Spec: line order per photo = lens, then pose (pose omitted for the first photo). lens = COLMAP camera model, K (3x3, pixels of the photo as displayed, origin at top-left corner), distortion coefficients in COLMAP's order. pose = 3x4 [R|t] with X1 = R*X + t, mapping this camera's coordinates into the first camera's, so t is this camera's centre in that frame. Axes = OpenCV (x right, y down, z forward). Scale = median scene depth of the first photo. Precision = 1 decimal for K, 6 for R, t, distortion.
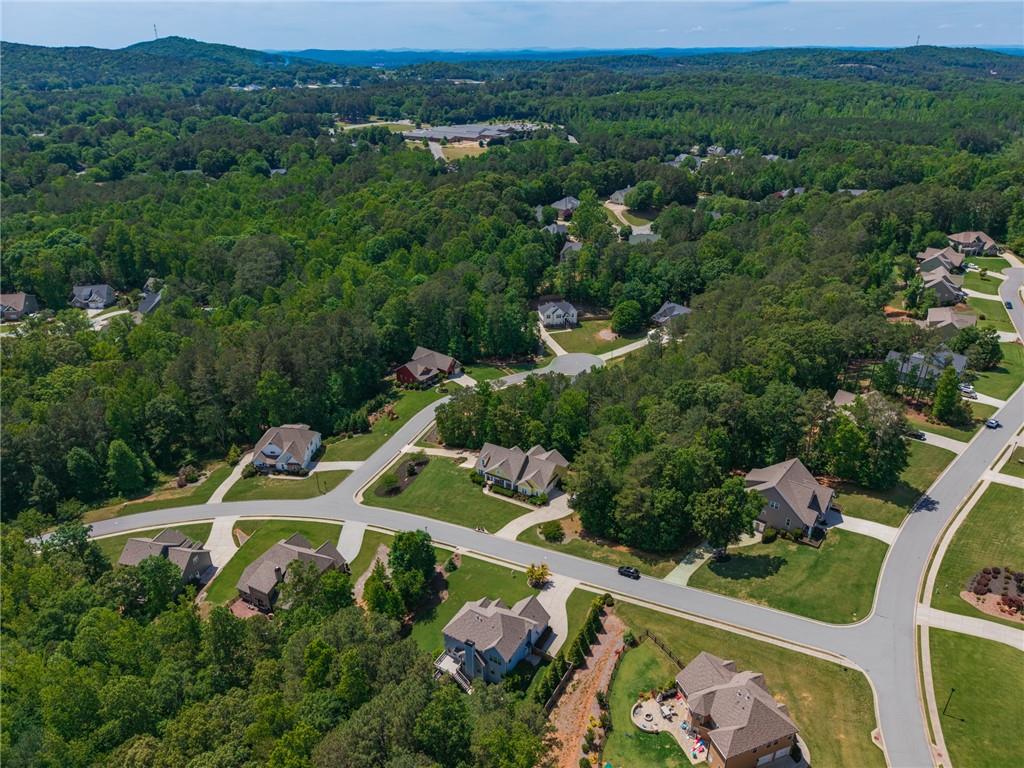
lens RADIAL K [[694.9, 0, 512.1], [0, 694.9, 384.0], [0, 0, 1]] dist [0.019092, -0.021414]
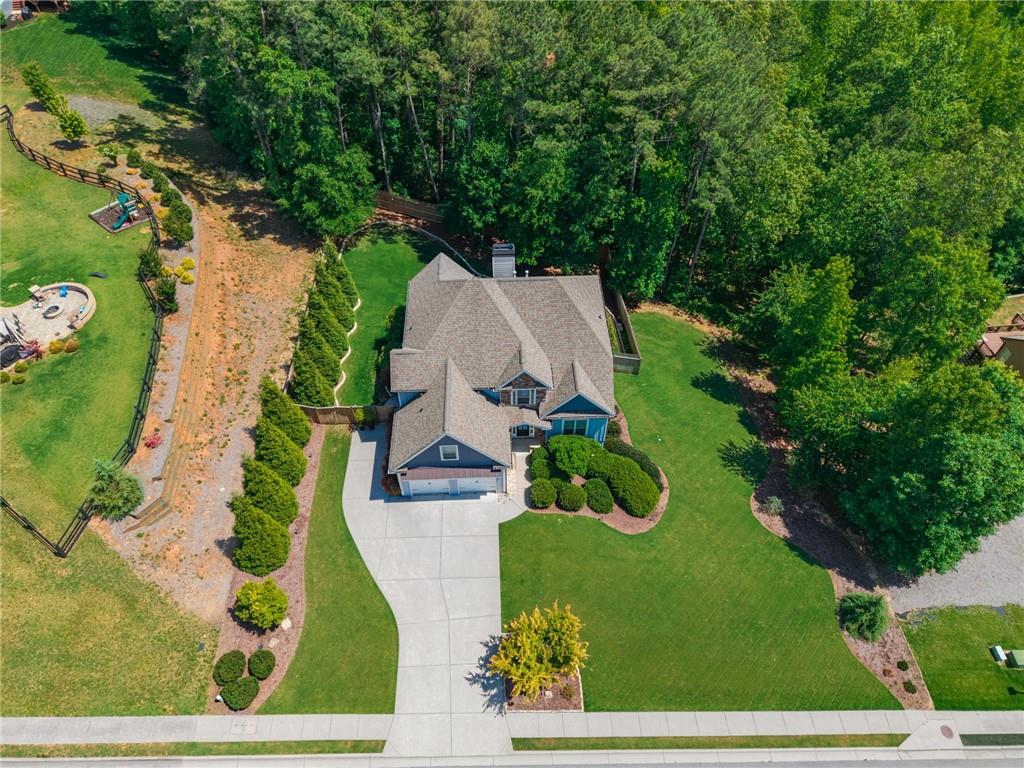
lens RADIAL K [[694.9, 0, 512.7], [0, 694.9, 383.4], [0, 0, 1]] dist [0.019092, -0.021414]
pose [[-0.842067, 0.399324, -0.362578, 0.119132], [-0.226715, 0.347910, 0.909703, 0.016929], [0.489411, 0.848233, -0.202431, 1.174462]]
